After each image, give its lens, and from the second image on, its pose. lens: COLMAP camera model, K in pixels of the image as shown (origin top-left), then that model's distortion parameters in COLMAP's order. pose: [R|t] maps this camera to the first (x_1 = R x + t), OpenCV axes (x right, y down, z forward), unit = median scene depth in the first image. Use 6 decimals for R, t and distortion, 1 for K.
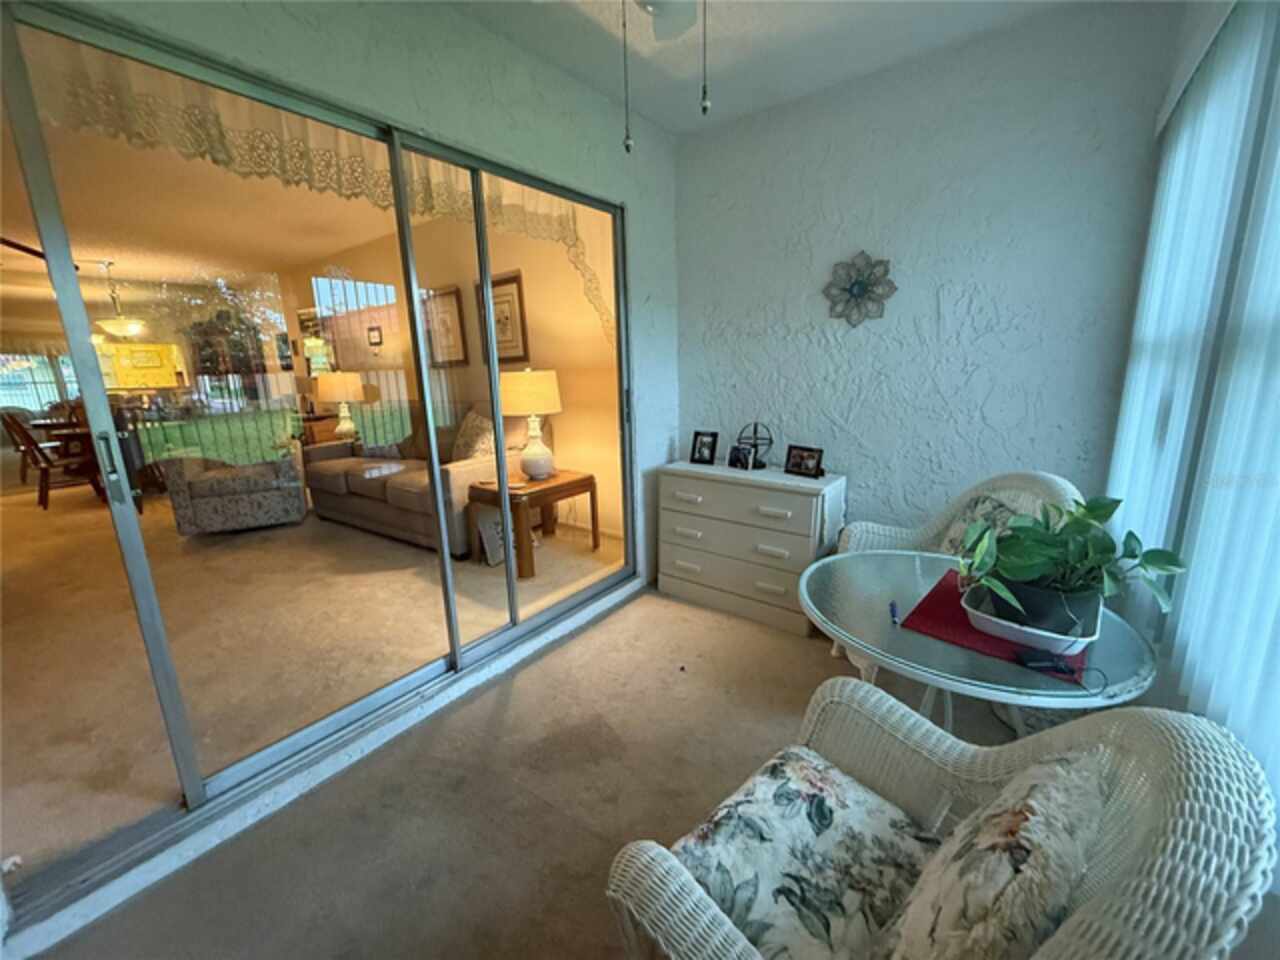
lens RADIAL K [[509.9, 0, 638.0], [0, 509.9, 480.8], [0, 0, 1]] dist [0.001784, -0.001110]
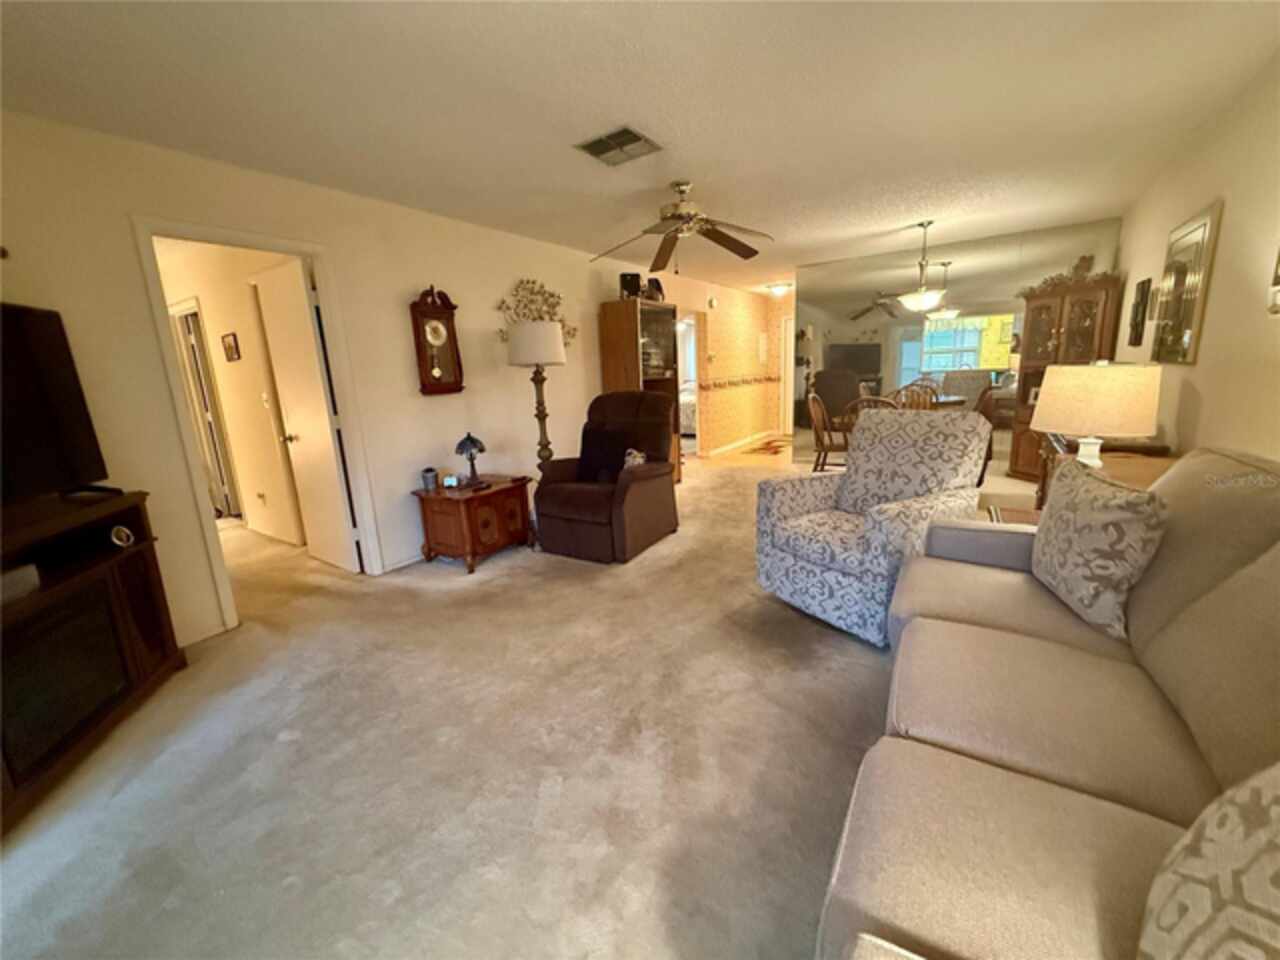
lens RADIAL K [[509.9, 0, 638.0], [0, 509.9, 480.8], [0, 0, 1]] dist [0.001784, -0.001110]
pose [[0.047348, 0.238468, -0.969996, -0.202469], [-0.172192, 0.958496, 0.227235, -0.175371], [0.983925, 0.156266, 0.086445, 0.705812]]
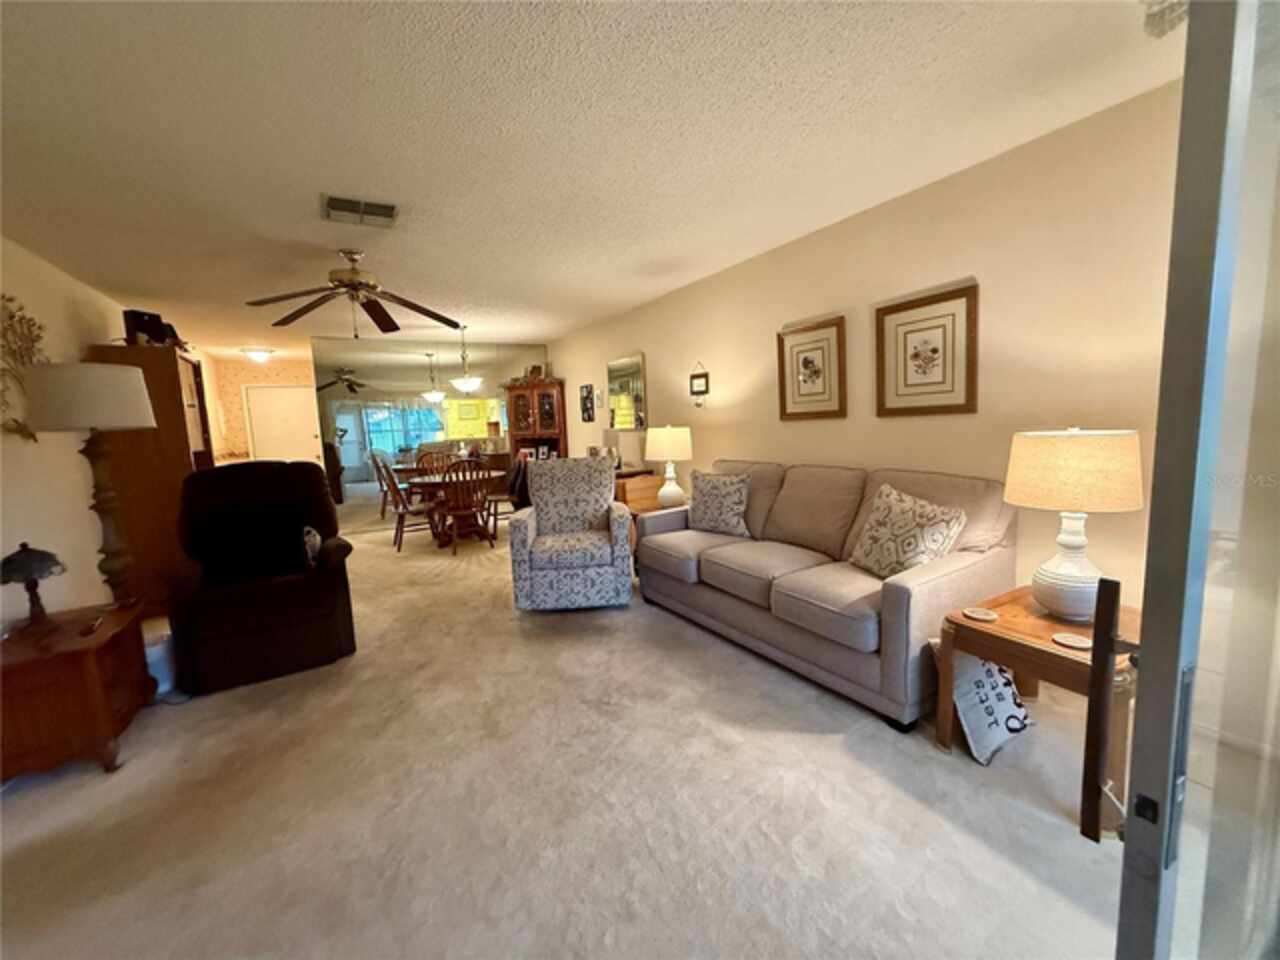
lens RADIAL K [[509.9, 0, 638.0], [0, 509.9, 480.8], [0, 0, 1]] dist [0.001784, -0.001110]
pose [[0.920991, 0.037896, -0.387737, -0.348568], [-0.069792, 0.995206, -0.068509, -0.069009], [0.383282, 0.090157, 0.919220, 0.230399]]
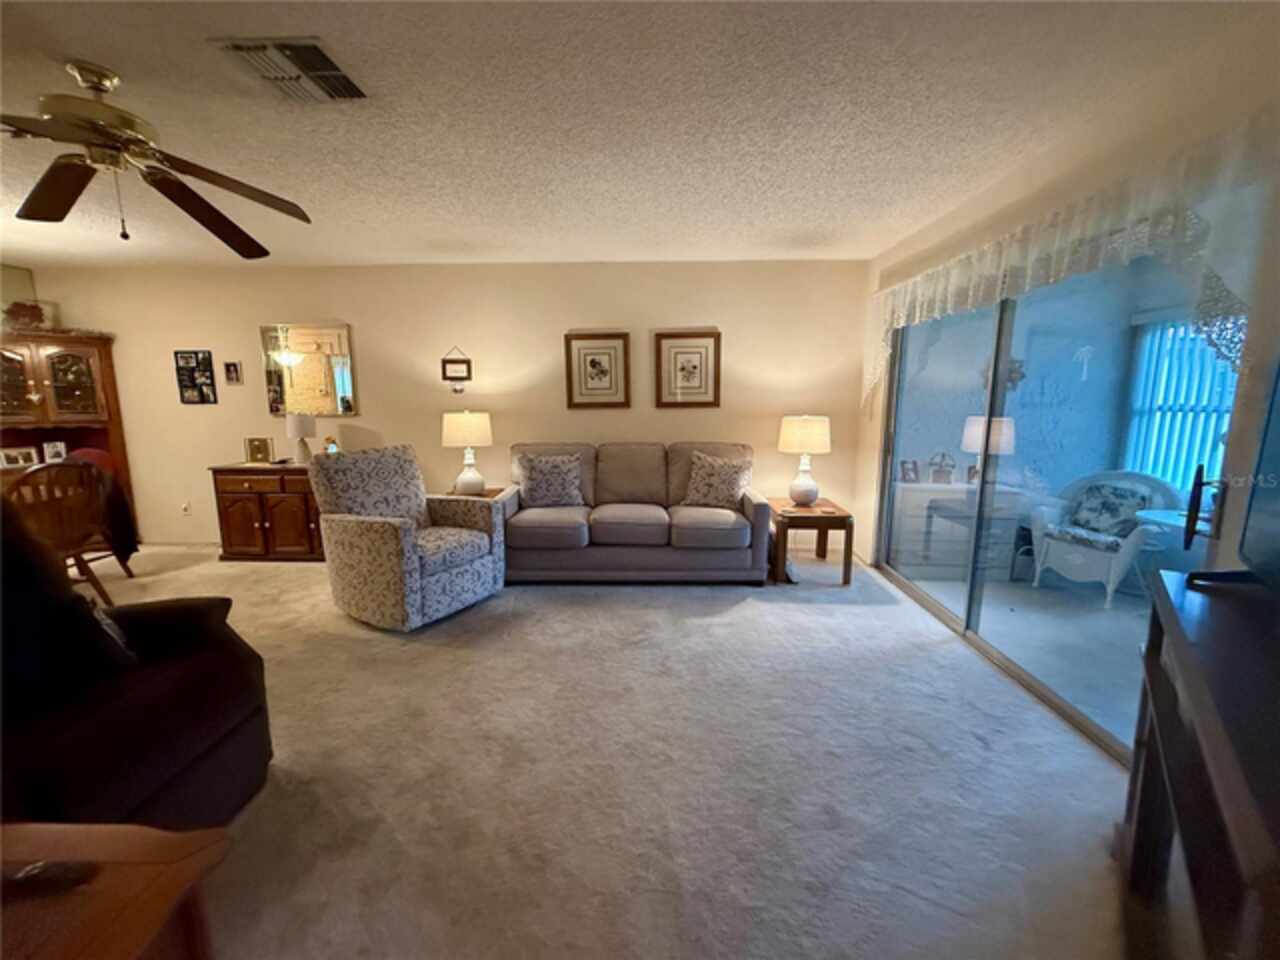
lens RADIAL K [[509.9, 0, 638.0], [0, 509.9, 480.8], [0, 0, 1]] dist [0.001784, -0.001110]
pose [[0.822690, -0.060466, 0.565265, -0.983150], [0.100451, 0.994143, -0.039855, -0.043813], [-0.559545, 0.089570, 0.823946, 0.184029]]
